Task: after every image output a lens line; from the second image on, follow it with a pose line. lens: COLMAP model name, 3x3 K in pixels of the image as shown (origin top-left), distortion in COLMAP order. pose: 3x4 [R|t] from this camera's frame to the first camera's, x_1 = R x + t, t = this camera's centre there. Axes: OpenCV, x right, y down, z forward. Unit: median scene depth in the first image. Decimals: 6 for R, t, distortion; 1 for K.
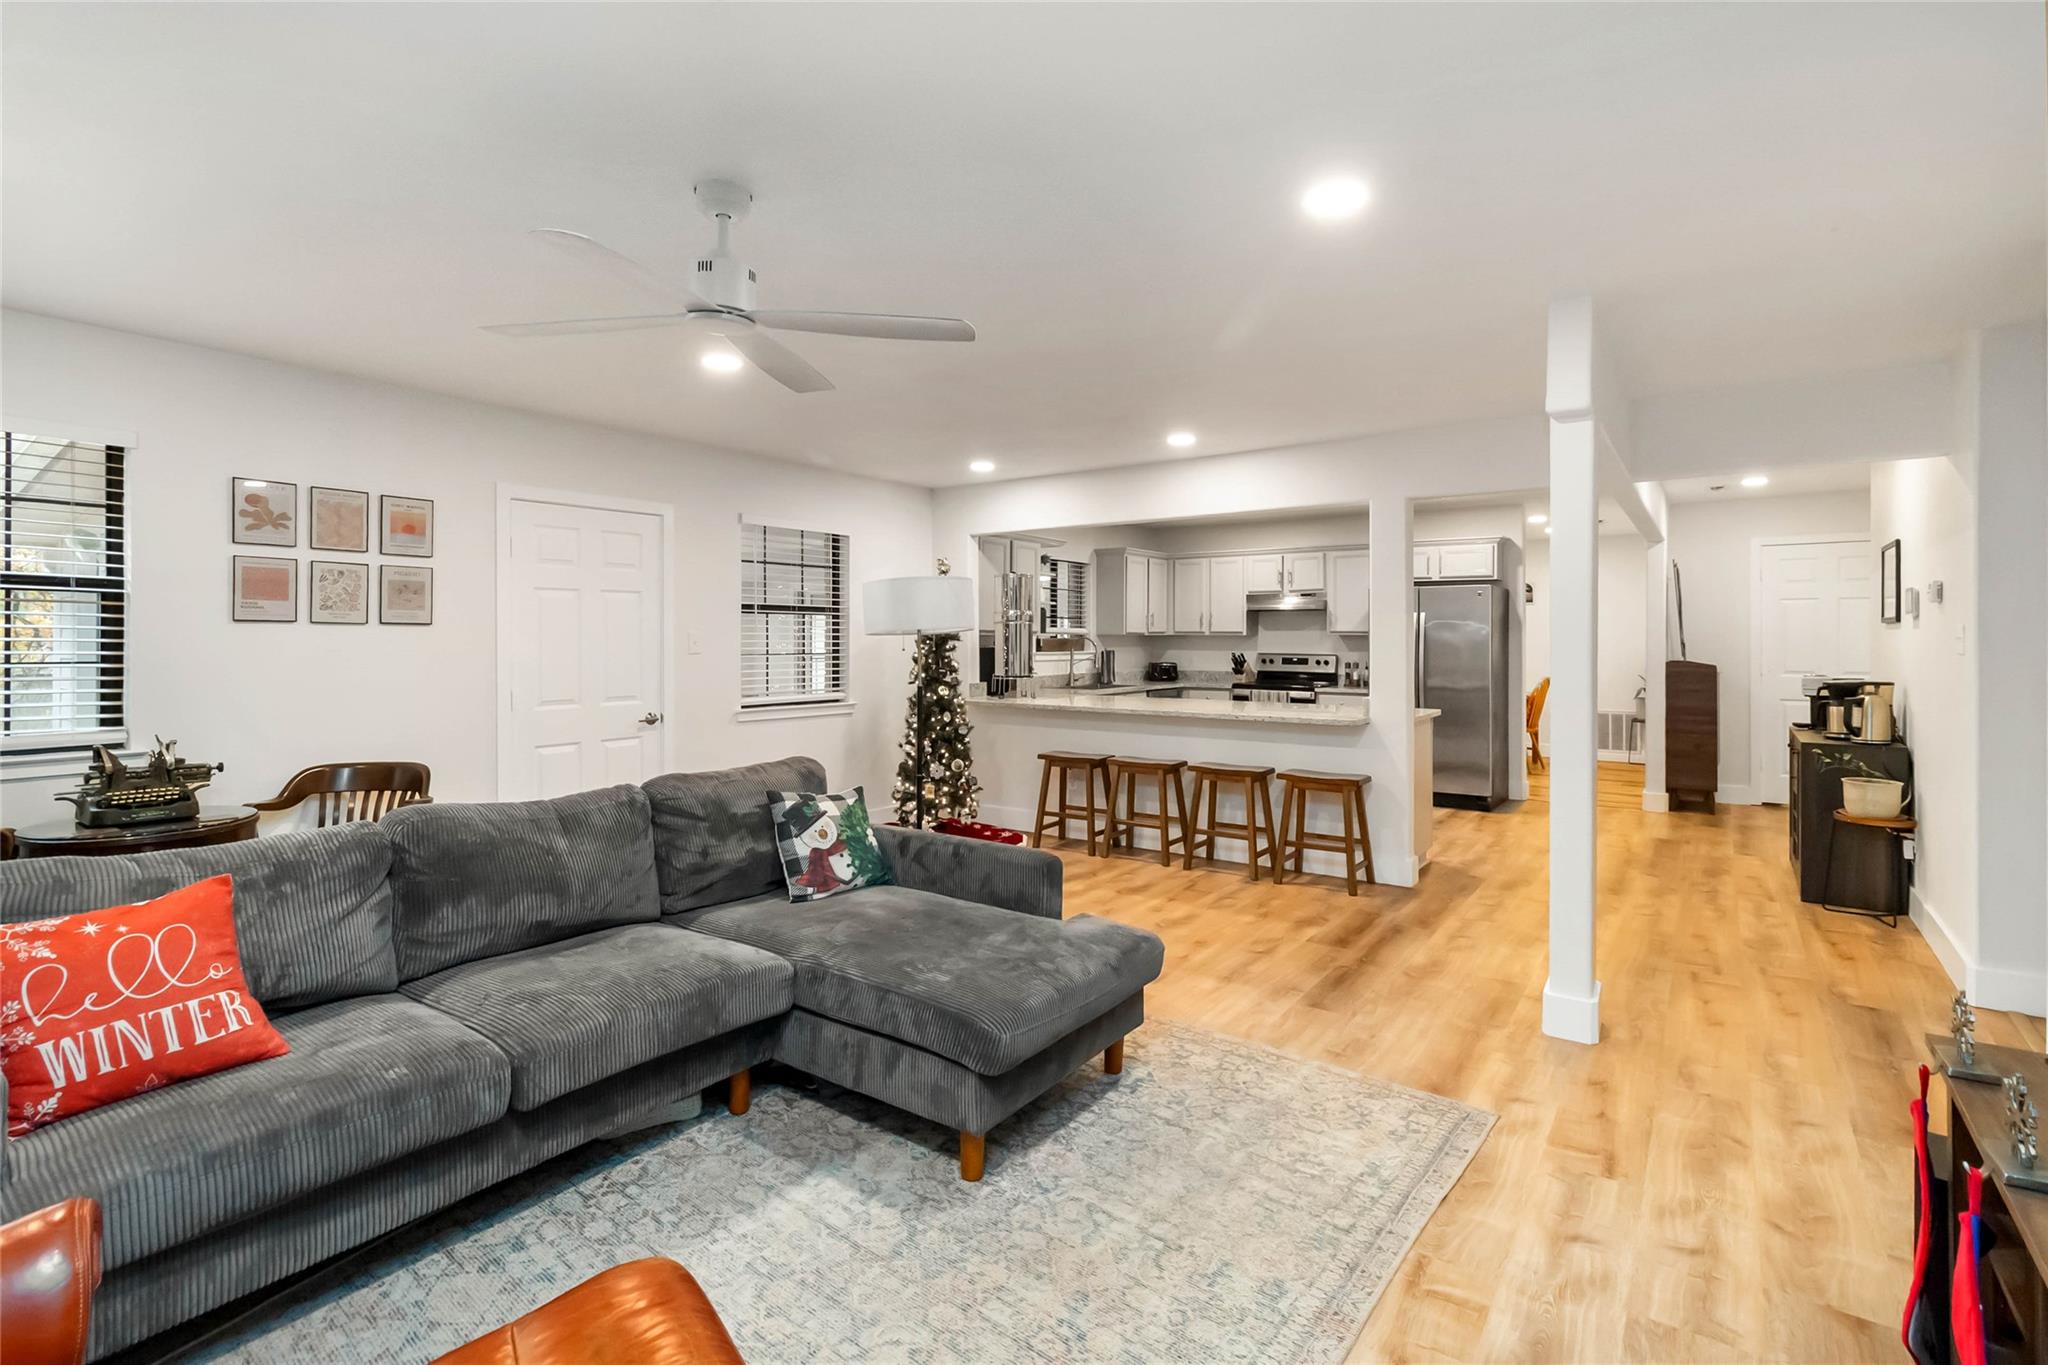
lens RADIAL K [[950.1, 0, 1022.1], [0, 950.1, 646.2], [0, 0, 1]] dist [0.016627, 0.000070]
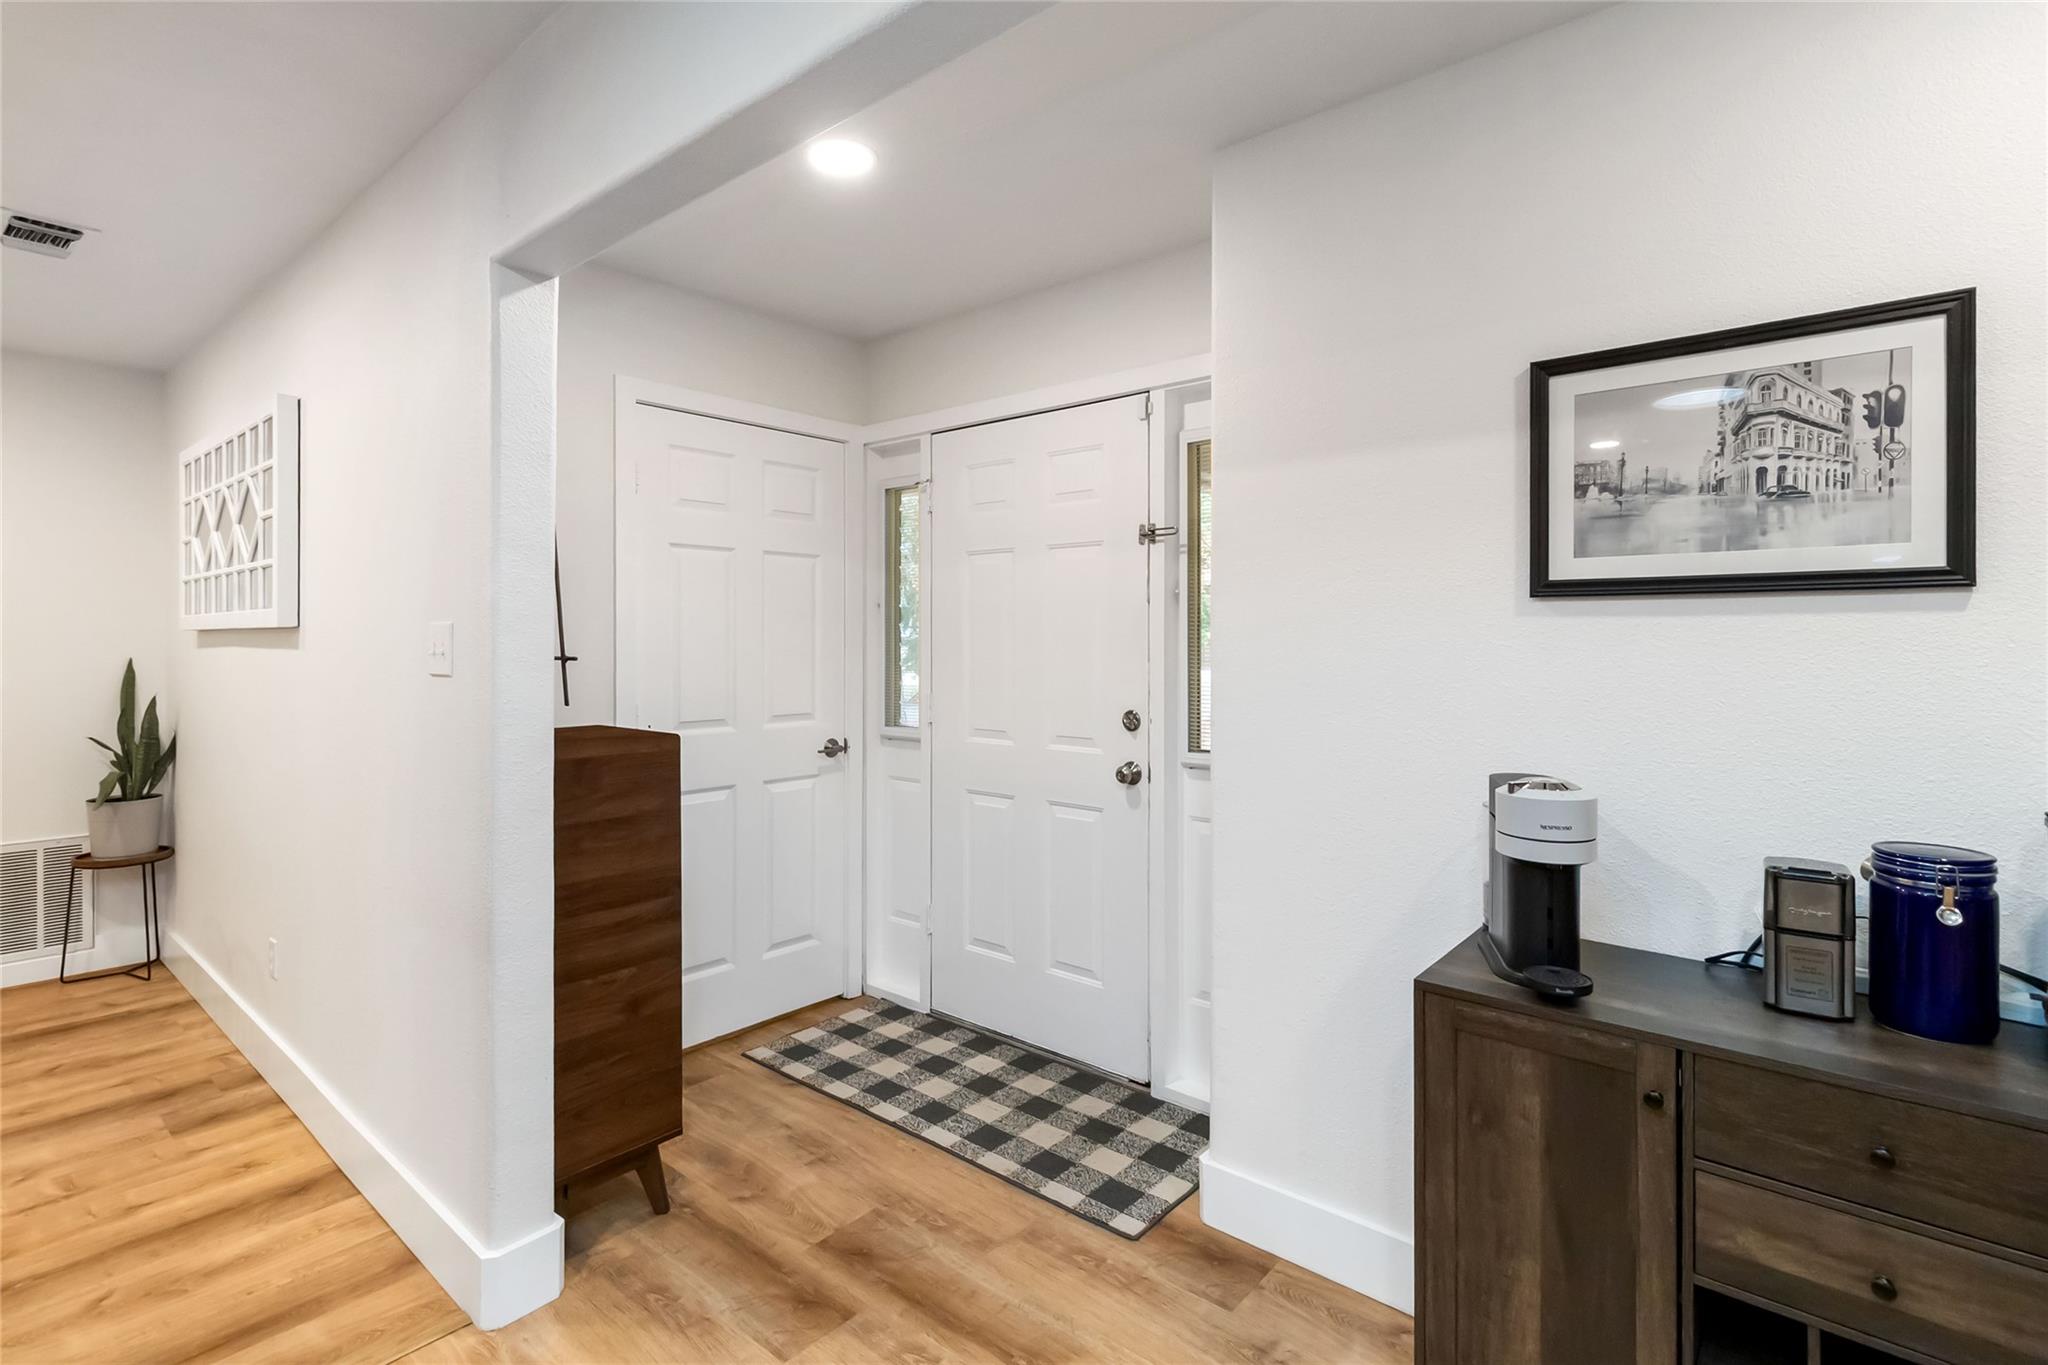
lens RADIAL K [[974.5, 0, 1010.2], [0, 974.5, 644.0], [0, 0, 1]] dist [0.004205, -0.000221]
pose [[0.089027, -0.003762, 0.996022, 0.347912], [0.008190, 0.999962, 0.003045, -0.005725], [-0.995996, 0.007887, 0.089055, 0.716274]]
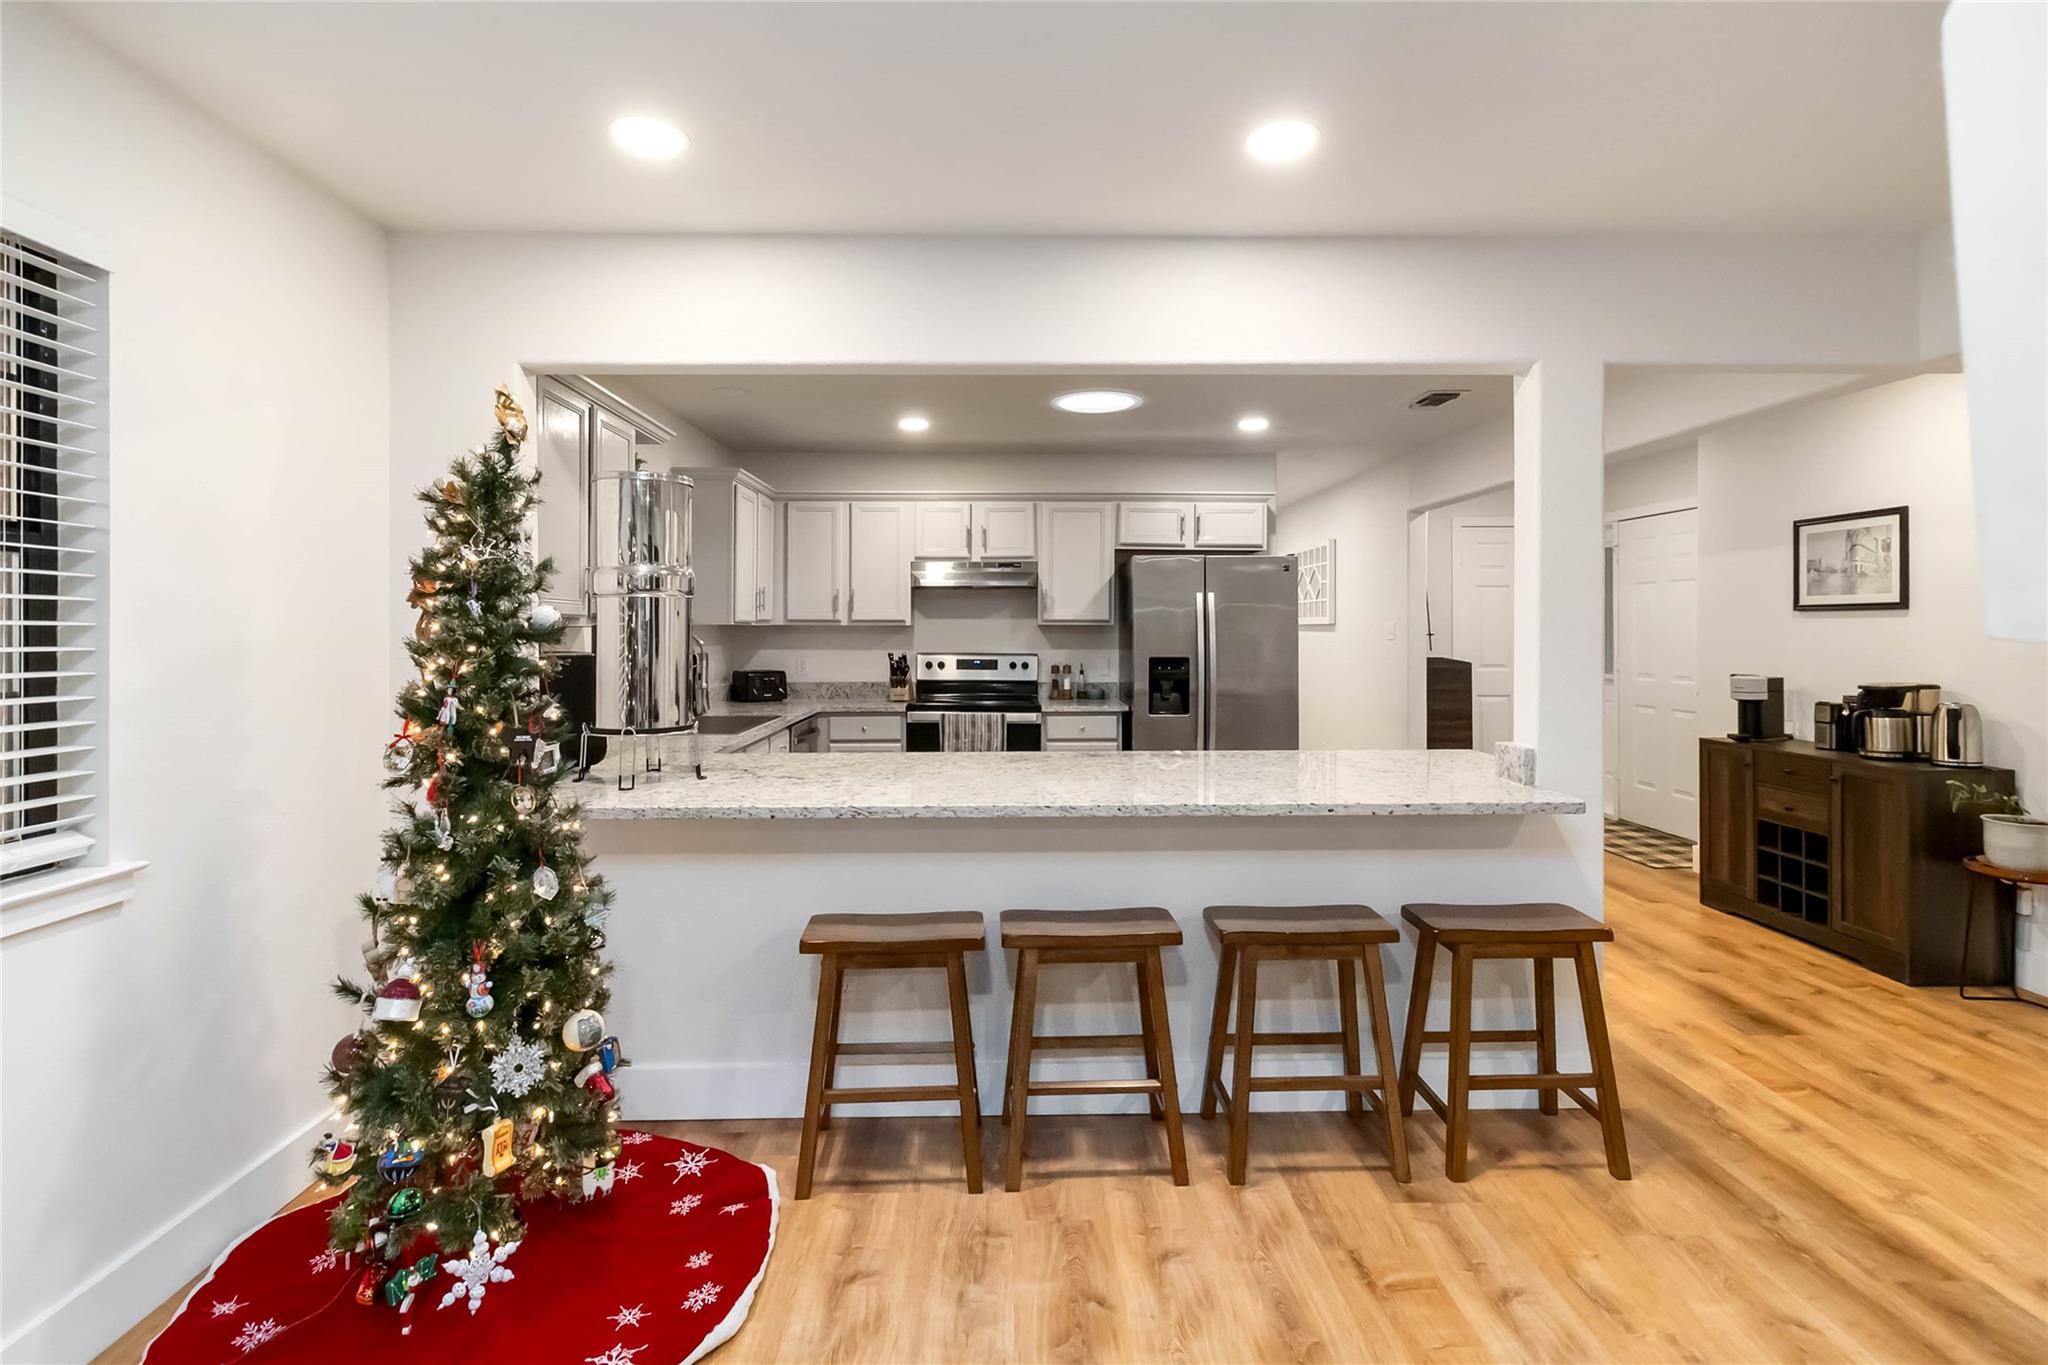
lens RADIAL K [[981.9, 0, 1024.1], [0, 981.9, 622.8], [0, 0, 1]] dist [-0.000068, -0.000073]
pose [[0.795606, 0.000299, 0.605814, -0.105268], [0.008879, 0.999887, -0.012155, -0.004927], [-0.605749, 0.015049, 0.795514, 0.448659]]
